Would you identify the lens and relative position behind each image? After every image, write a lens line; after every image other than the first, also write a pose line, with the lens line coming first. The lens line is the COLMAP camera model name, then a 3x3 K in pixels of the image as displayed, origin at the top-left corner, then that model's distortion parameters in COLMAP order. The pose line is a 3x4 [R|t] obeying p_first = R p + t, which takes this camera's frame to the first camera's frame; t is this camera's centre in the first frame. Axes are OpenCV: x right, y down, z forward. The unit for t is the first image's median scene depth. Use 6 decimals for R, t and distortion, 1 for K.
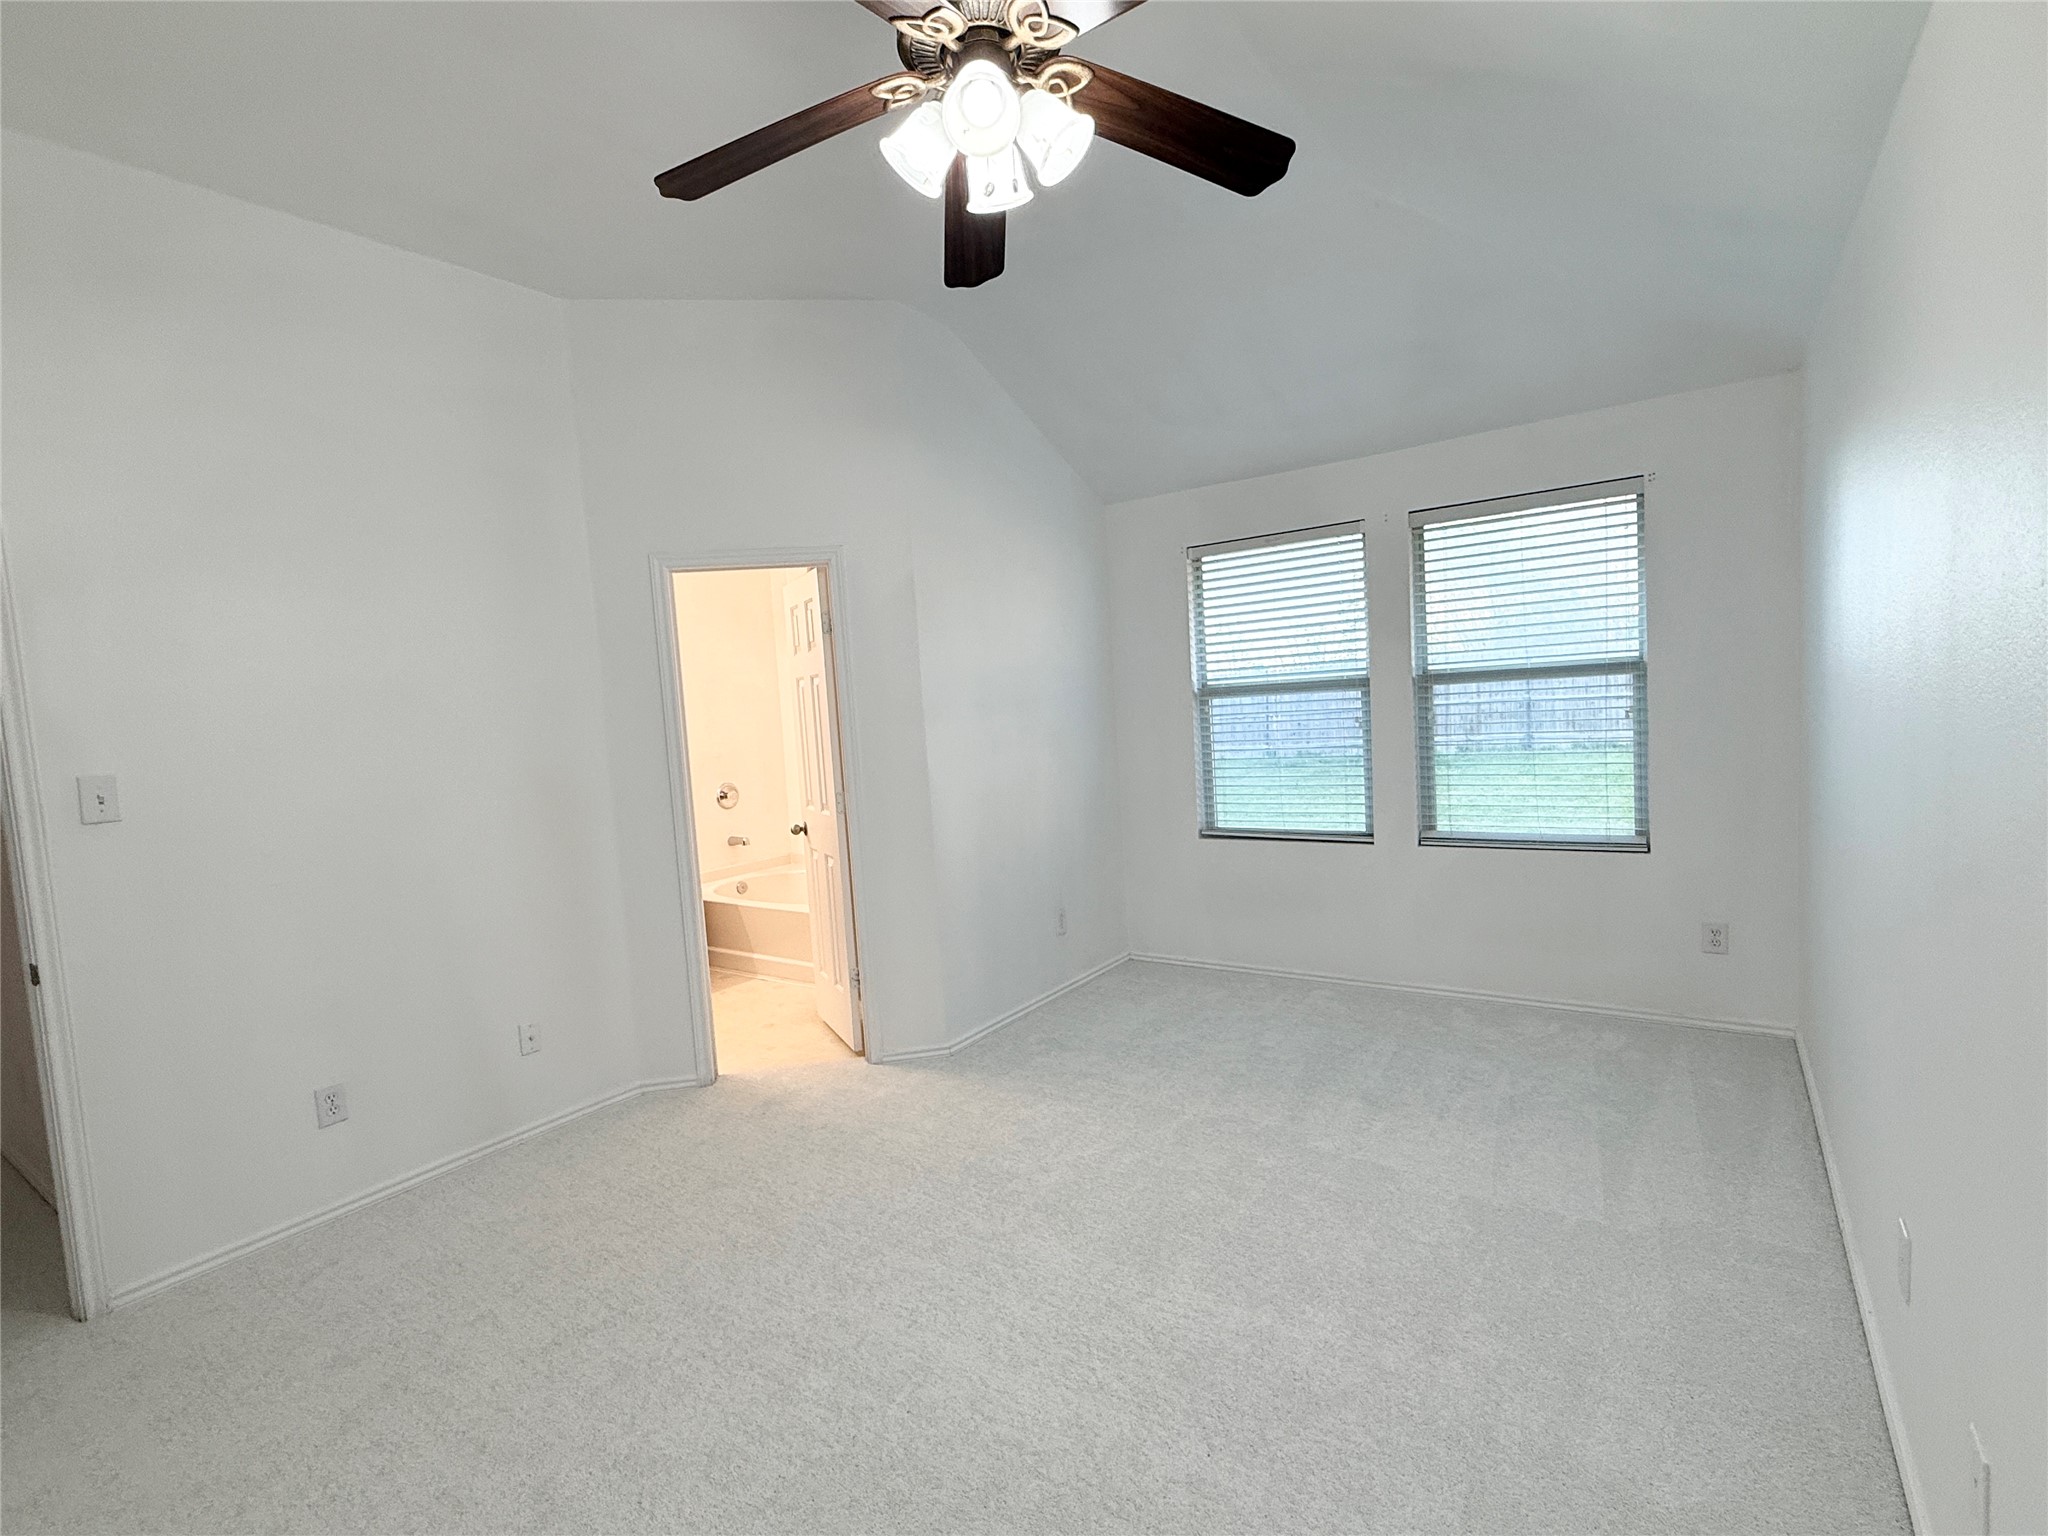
lens RADIAL K [[969.3, 0, 1023.5], [0, 969.3, 777.5], [0, 0, 1]] dist [0.014298, -0.000381]
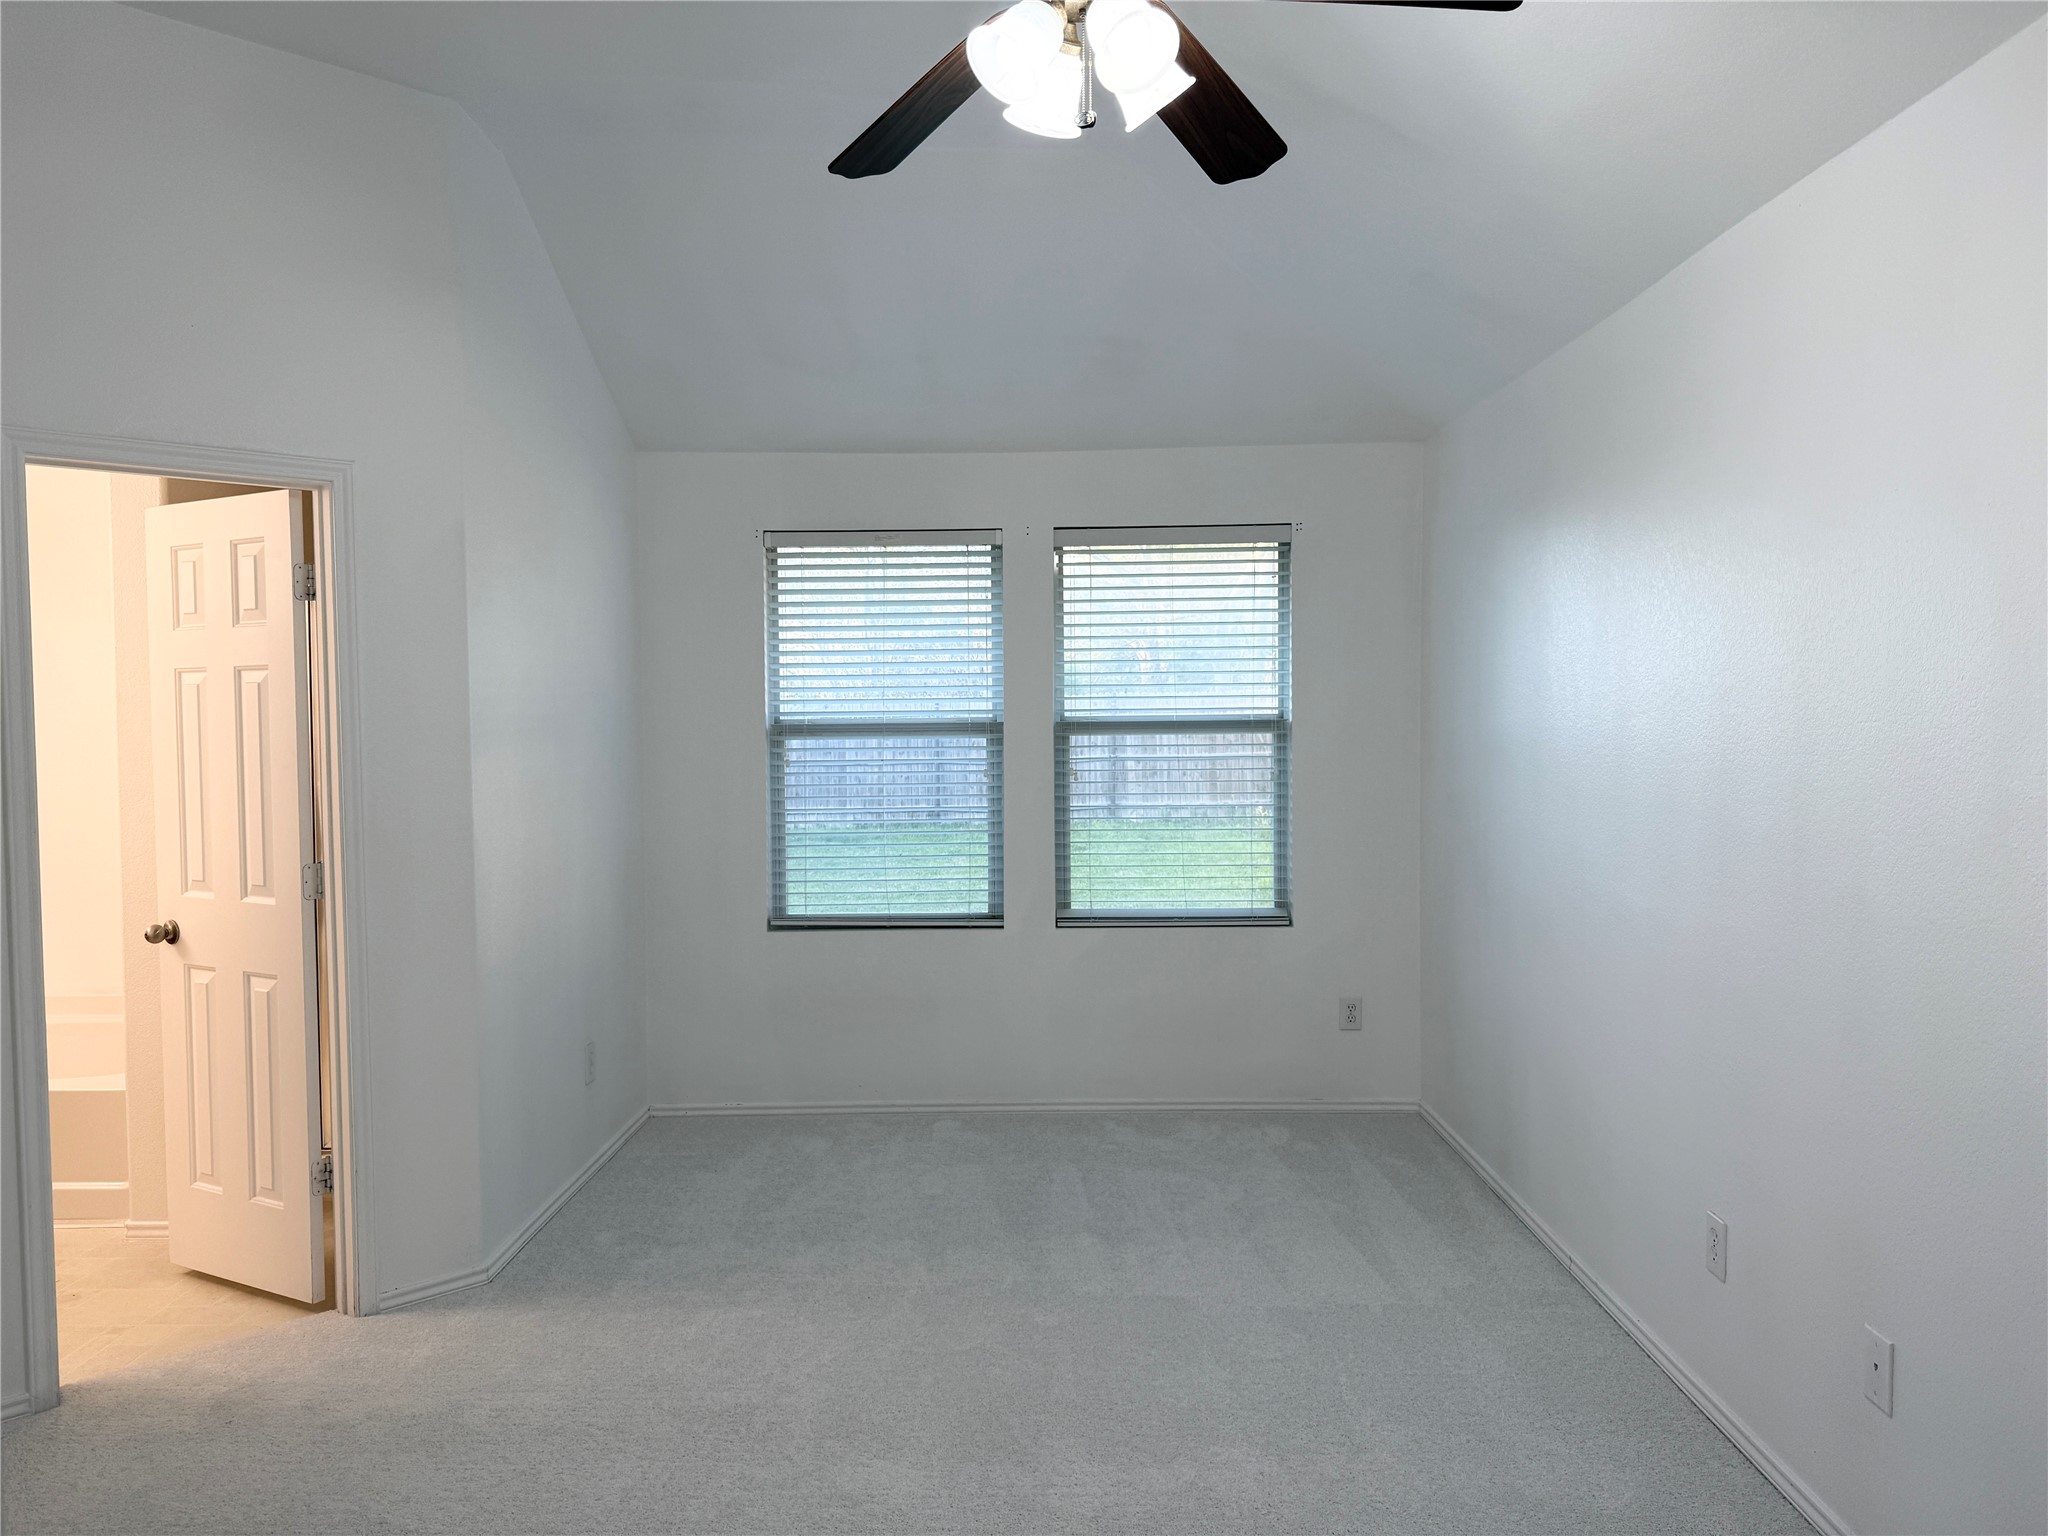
lens RADIAL K [[1439.1, 0, 1024.0], [0, 1439.1, 768.0], [0, 0, 1]] dist [0.130888, -0.170347]
pose [[0.827568, 0.035032, 0.560271, -0.308169], [0.003536, 0.997706, -0.067606, 0.017387], [-0.561354, 0.057930, 0.825546, -0.002820]]
